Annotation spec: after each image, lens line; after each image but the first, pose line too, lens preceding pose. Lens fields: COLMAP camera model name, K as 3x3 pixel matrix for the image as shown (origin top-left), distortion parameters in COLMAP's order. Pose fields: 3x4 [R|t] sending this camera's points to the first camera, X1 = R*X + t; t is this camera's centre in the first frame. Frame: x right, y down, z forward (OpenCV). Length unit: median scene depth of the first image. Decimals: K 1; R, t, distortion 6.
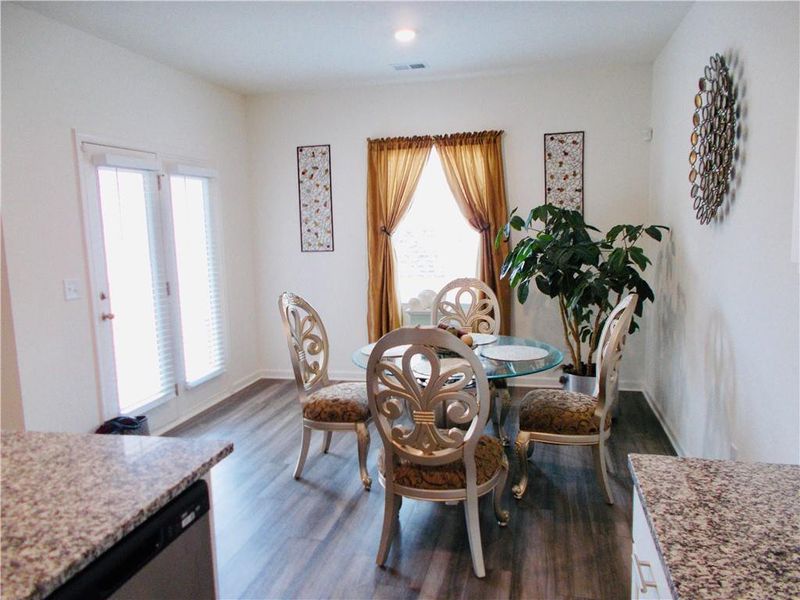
lens RADIAL K [[631.7, 0, 399.9], [0, 631.7, 298.2], [0, 0, 1]] dist [0.008480, -0.008540]
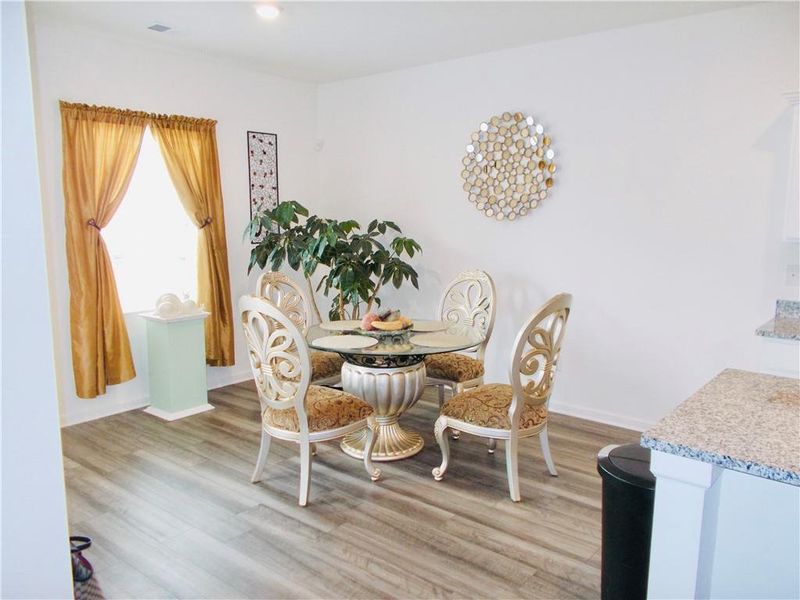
lens RADIAL K [[631.7, 0, 398.6], [0, 631.7, 302.6], [0, 0, 1]] dist [0.008480, -0.008540]
pose [[0.443727, -0.101868, 0.890353, -0.604874], [0.084024, 0.993871, 0.071836, -0.035021], [-0.892214, 0.042936, 0.449567, 0.327191]]
